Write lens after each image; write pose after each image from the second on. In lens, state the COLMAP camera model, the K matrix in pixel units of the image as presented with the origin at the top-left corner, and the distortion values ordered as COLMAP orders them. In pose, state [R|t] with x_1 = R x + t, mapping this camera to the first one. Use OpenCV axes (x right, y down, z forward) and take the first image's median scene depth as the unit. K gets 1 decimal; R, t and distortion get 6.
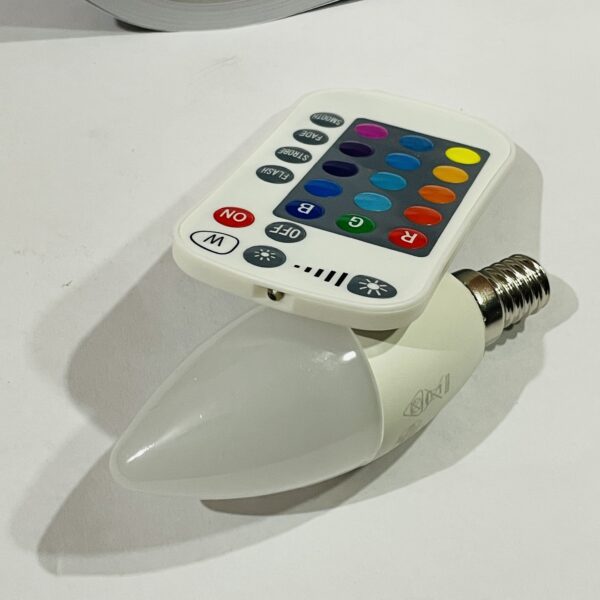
lens RADIAL K [[1102.5, 0, 297.8], [0, 1102.5, 249.3], [0, 0, 1]] dist [0.154259, 0.000000]
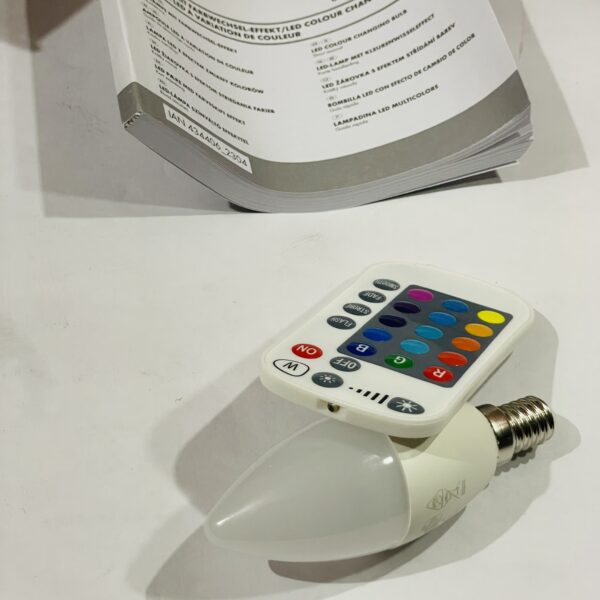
lens RADIAL K [[1116.4, 0, 299.4], [0, 1116.4, 299.8], [0, 0, 1]] dist [0.058968, 0.000000]
pose [[0.995011, 0.047769, -0.087583, 0.044168], [-0.057777, 0.991620, -0.115546, 0.060712], [0.081330, 0.120030, 0.989433, -0.312310]]
